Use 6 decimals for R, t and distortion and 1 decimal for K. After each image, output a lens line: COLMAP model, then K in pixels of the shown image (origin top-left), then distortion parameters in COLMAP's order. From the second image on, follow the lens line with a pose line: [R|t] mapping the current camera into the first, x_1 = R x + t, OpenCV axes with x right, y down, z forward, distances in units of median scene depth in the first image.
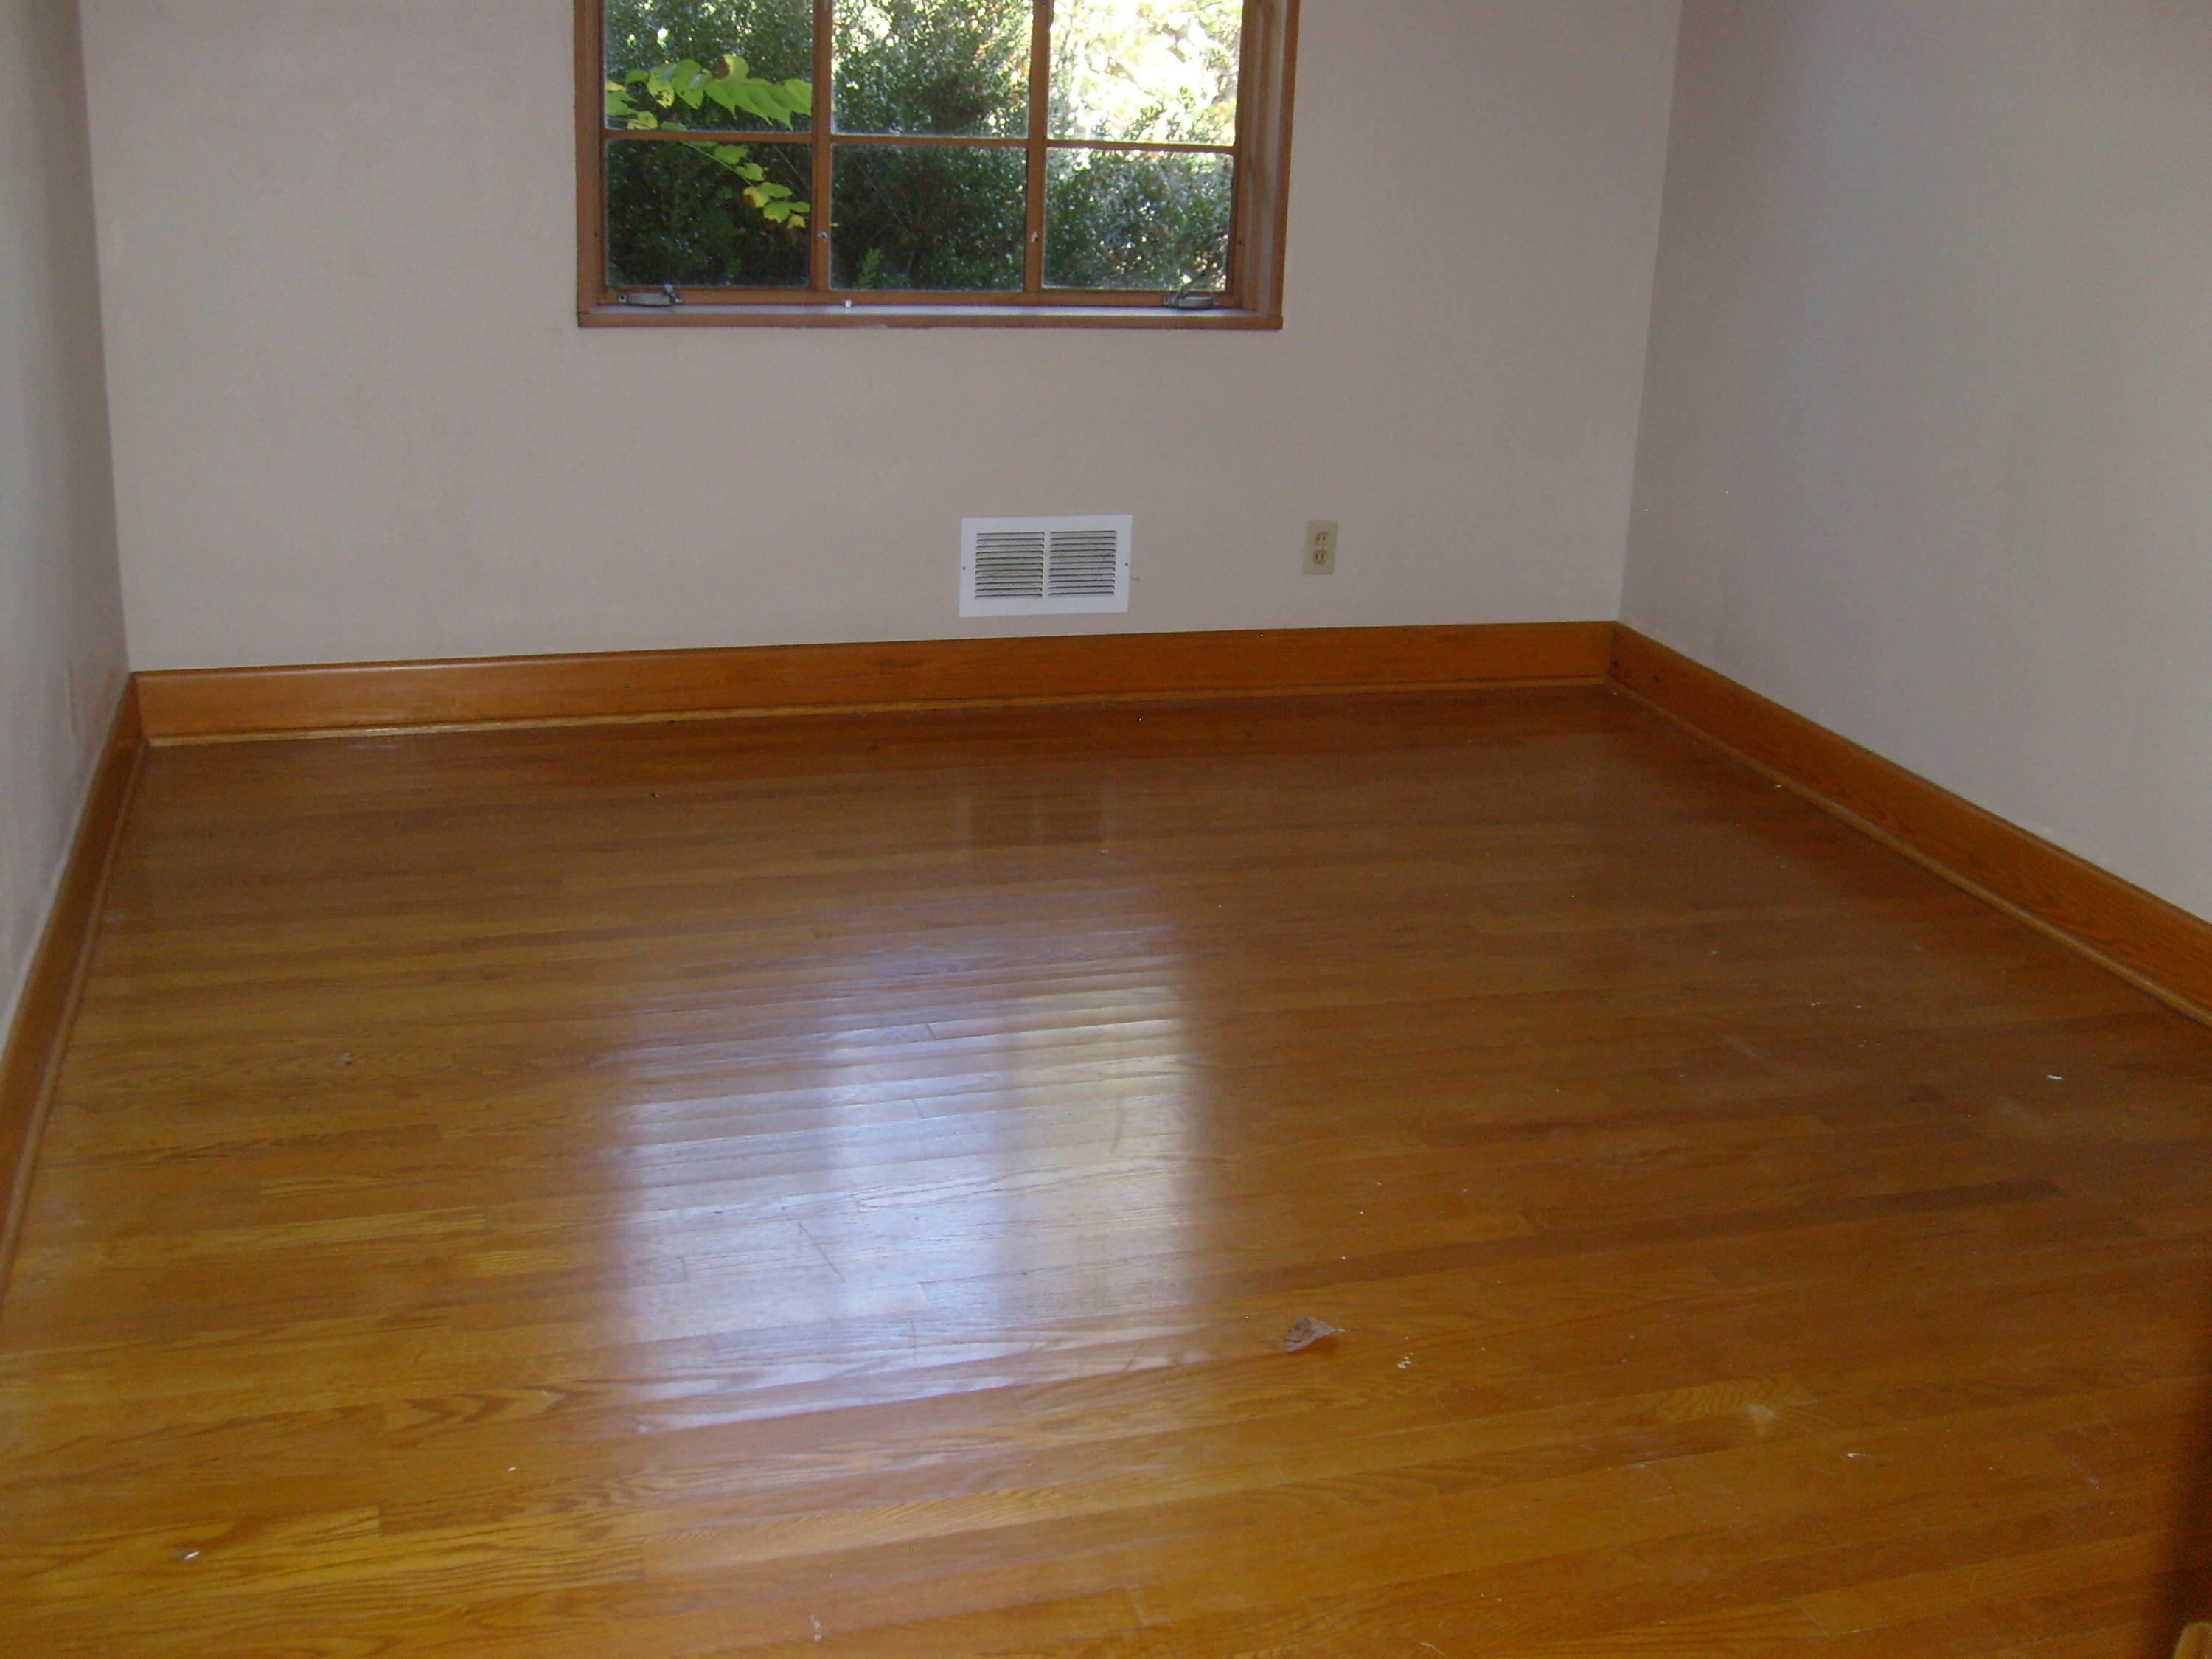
lens RADIAL K [[2356.4, 0, 1106.0], [0, 2356.4, 829.5], [0, 0, 1]] dist [-0.000591, 0.001990]
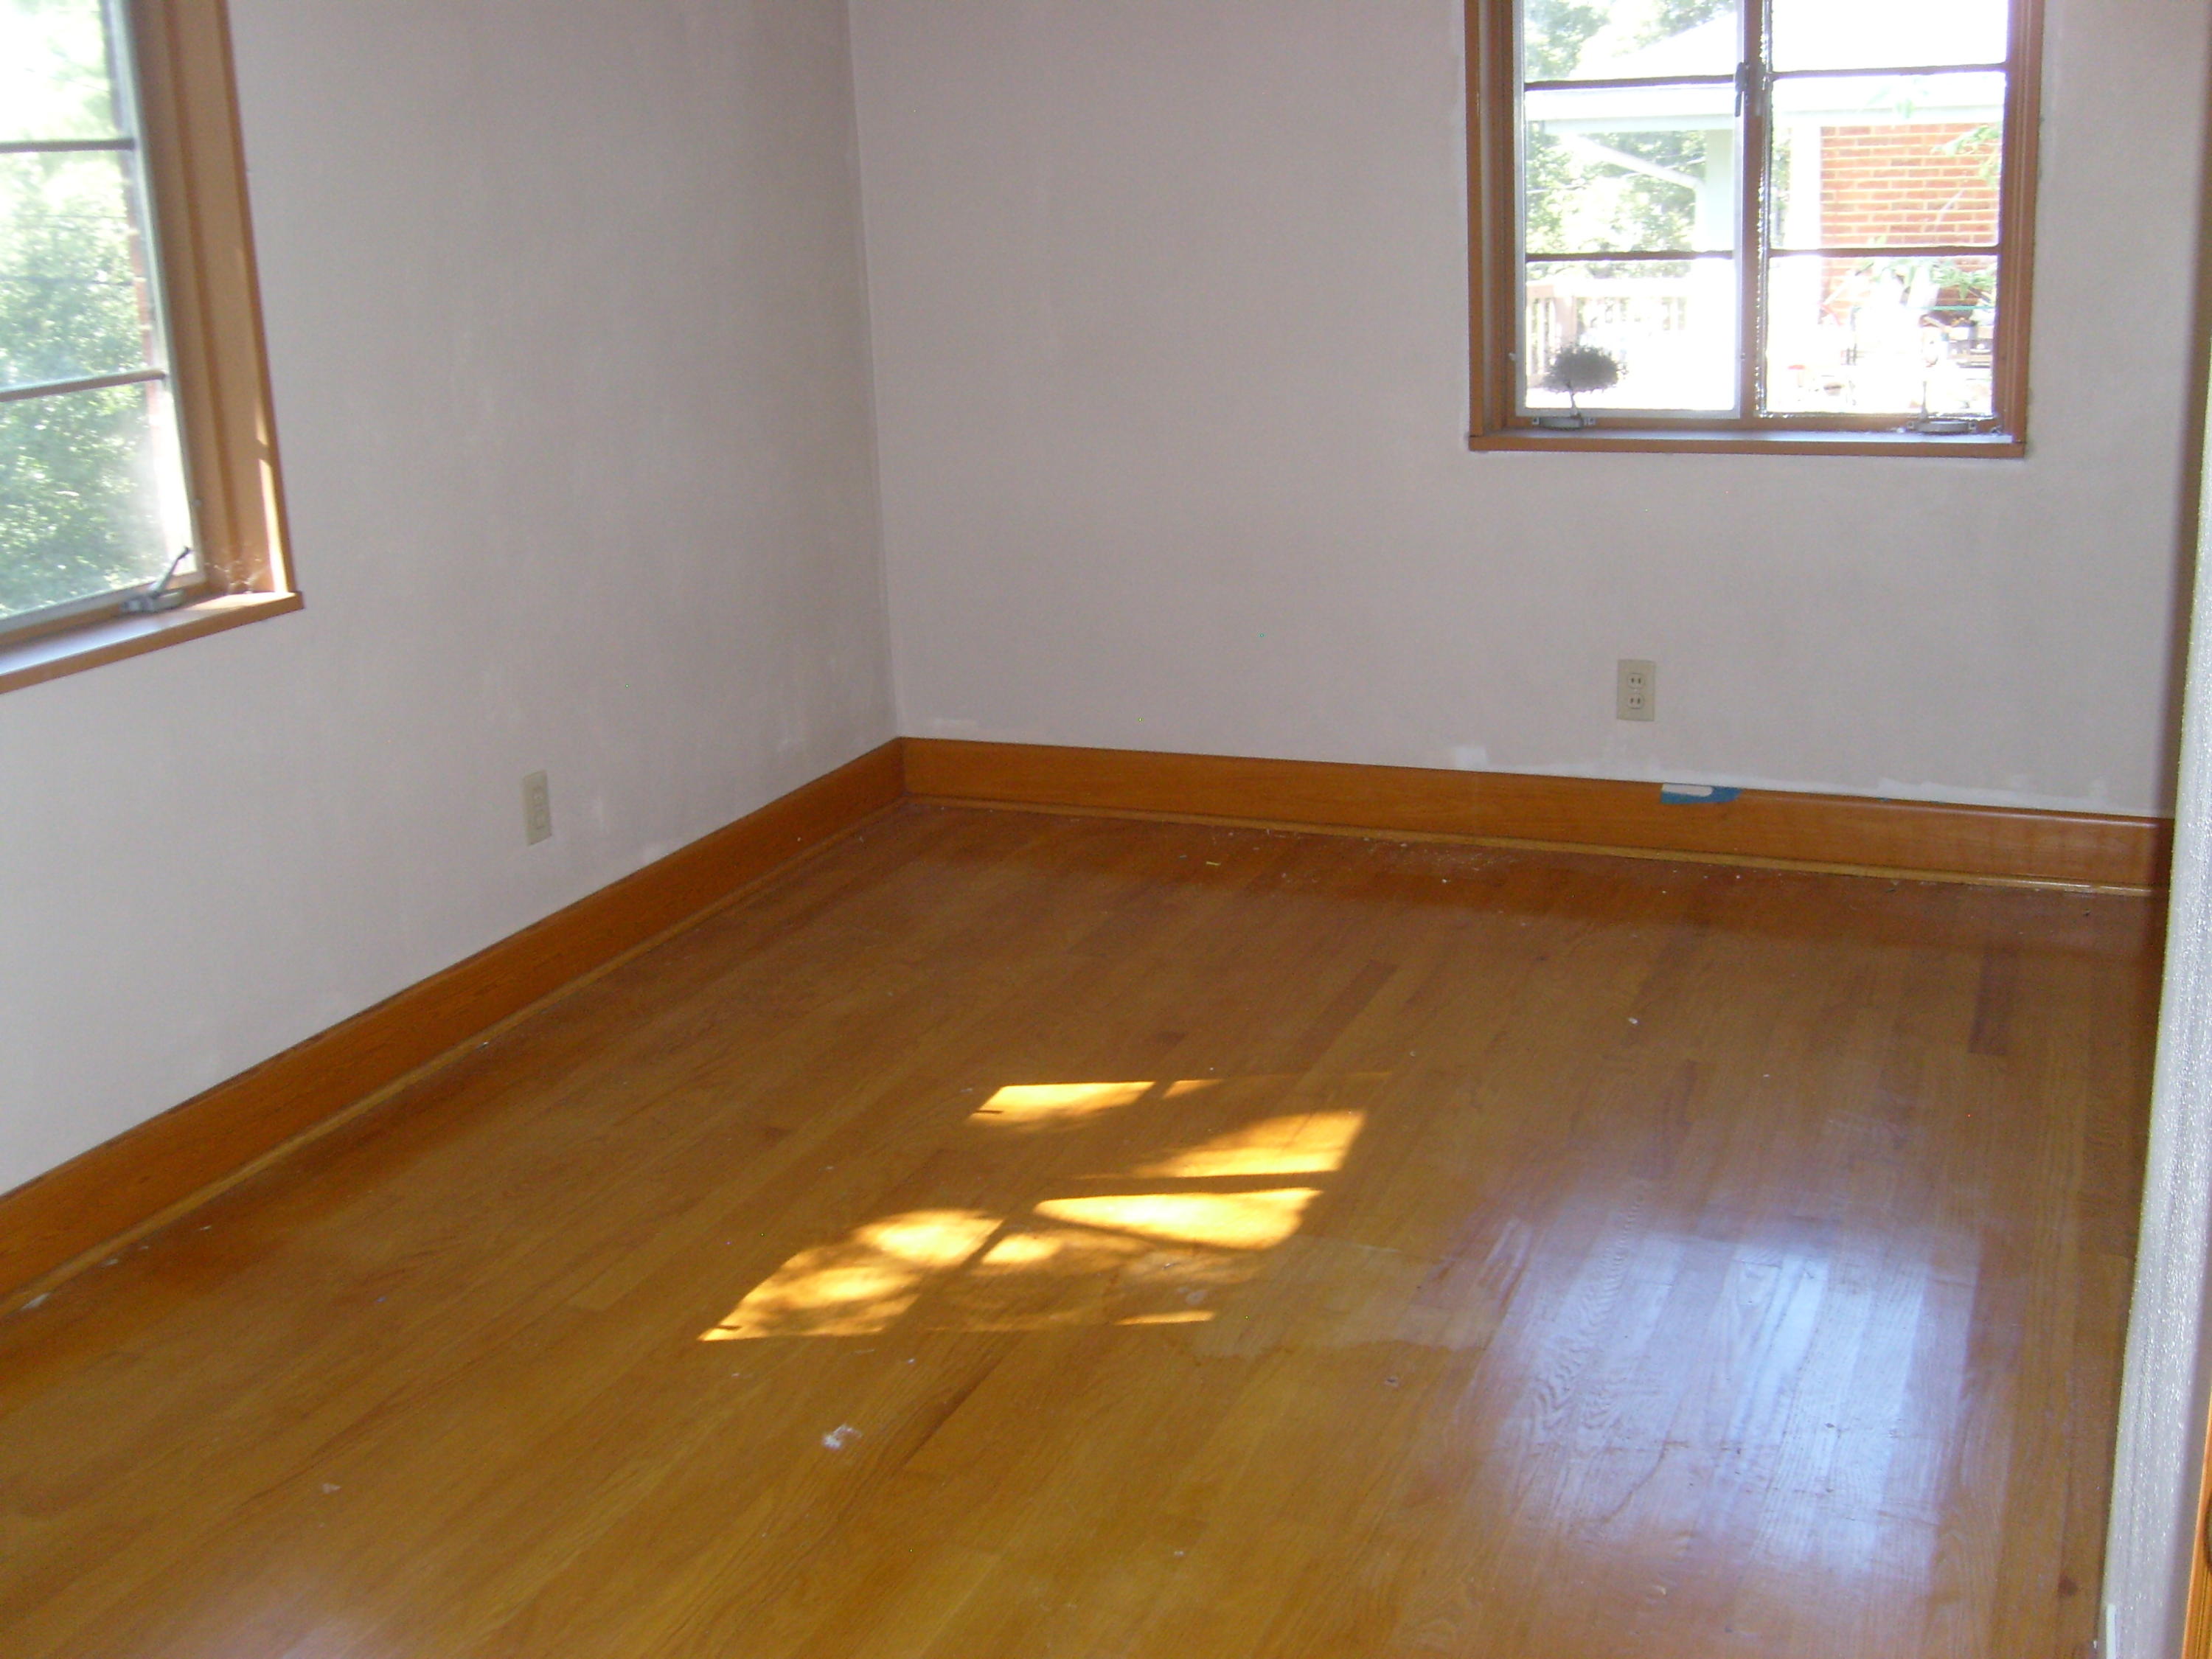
lens RADIAL K [[2356.4, 0, 1106.0], [0, 2356.4, 829.5], [0, 0, 1]] dist [-0.000591, 0.001990]
pose [[0.764836, 0.105605, -0.635511, 0.425039], [-0.137898, 0.990445, -0.001375, -0.030754], [0.629294, 0.088688, 0.772091, 0.147254]]
